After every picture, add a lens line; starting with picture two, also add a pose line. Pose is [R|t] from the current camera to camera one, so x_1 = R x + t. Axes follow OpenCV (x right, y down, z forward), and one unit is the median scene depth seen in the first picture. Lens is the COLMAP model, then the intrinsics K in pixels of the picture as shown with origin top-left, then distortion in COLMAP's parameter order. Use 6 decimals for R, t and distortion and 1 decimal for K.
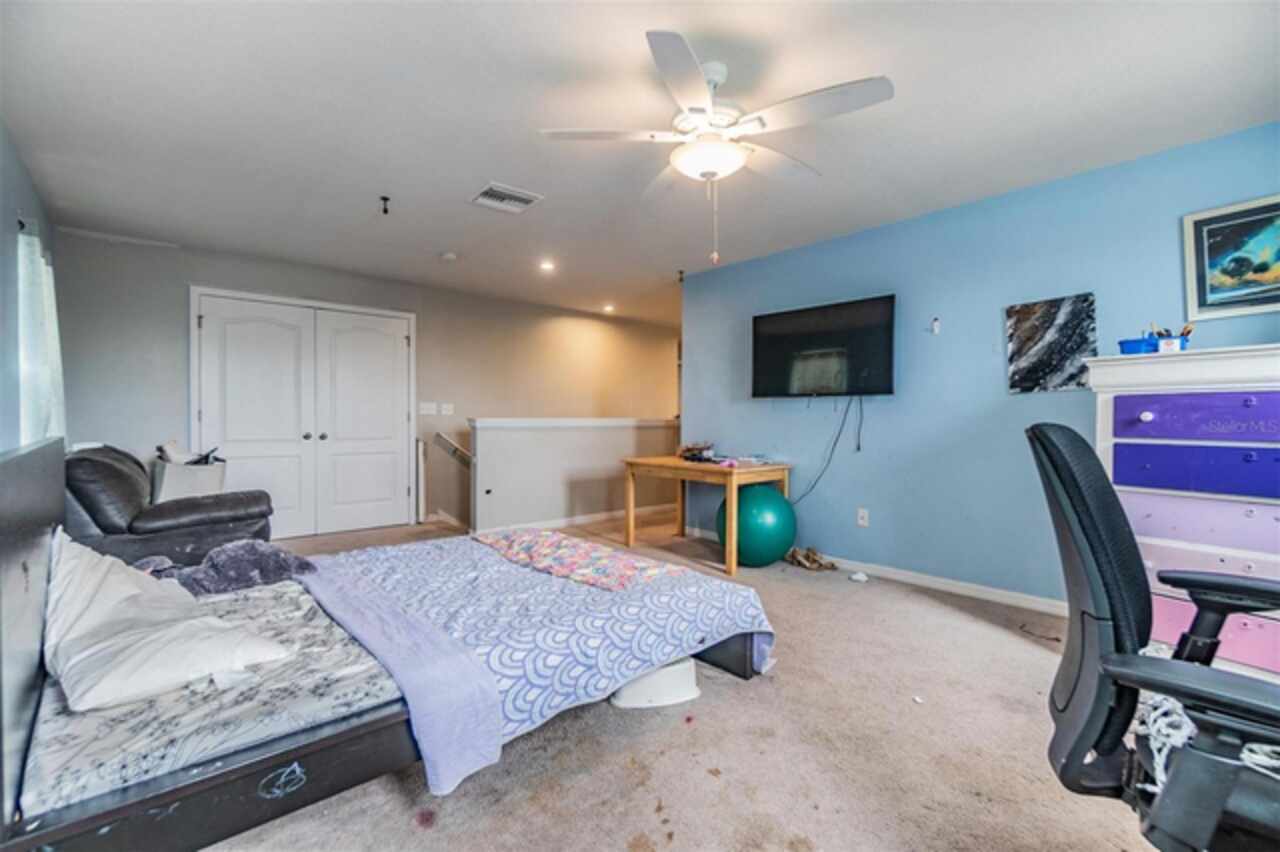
lens RADIAL K [[561.7, 0, 639.9], [0, 561.7, 421.4], [0, 0, 1]] dist [-0.012234, -0.000226]
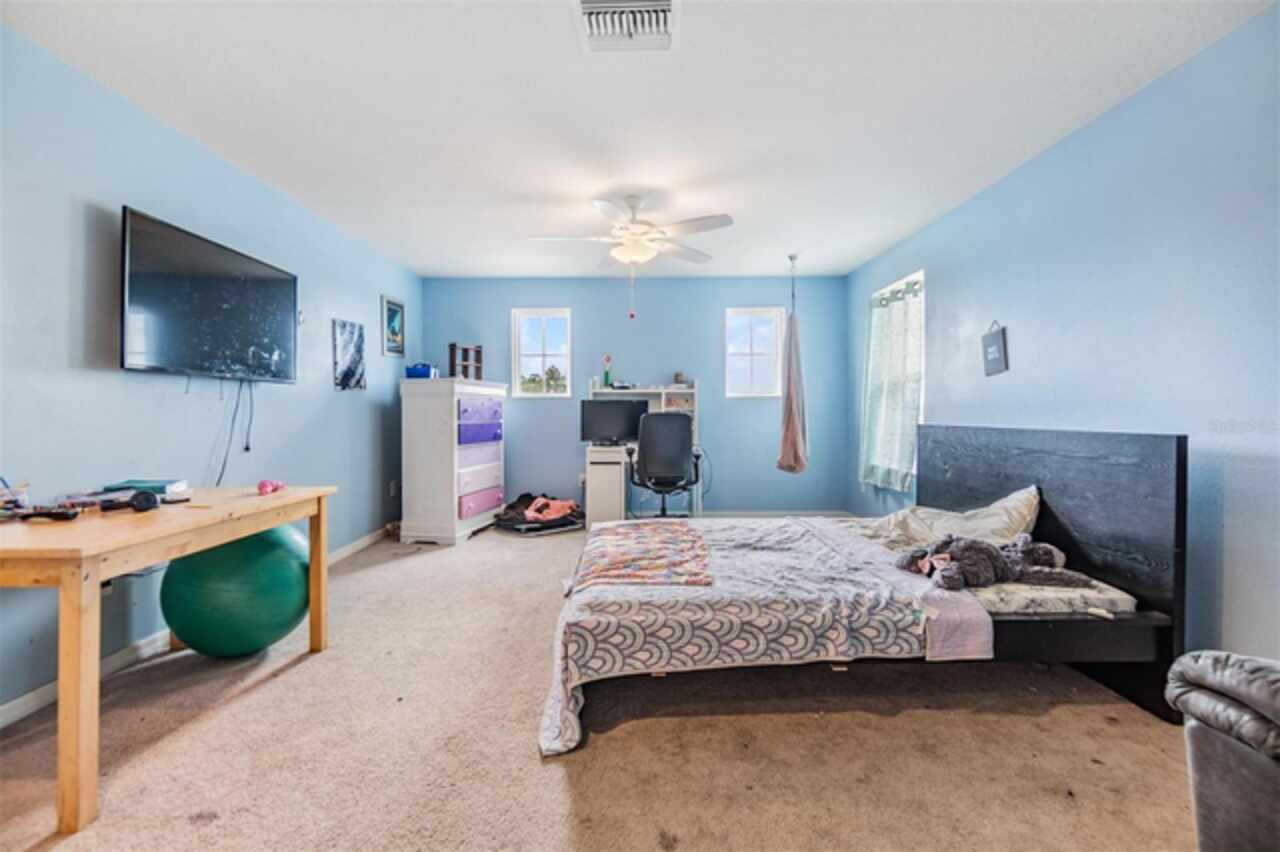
lens RADIAL K [[561.7, 0, 639.8], [0, 561.7, 418.6], [0, 0, 1]] dist [-0.012234, -0.000226]
pose [[-0.748622, -0.007086, 0.662959, -0.533848], [0.003388, 0.999889, 0.014513, -0.003817], [-0.662989, 0.013111, -0.748515, 1.216228]]
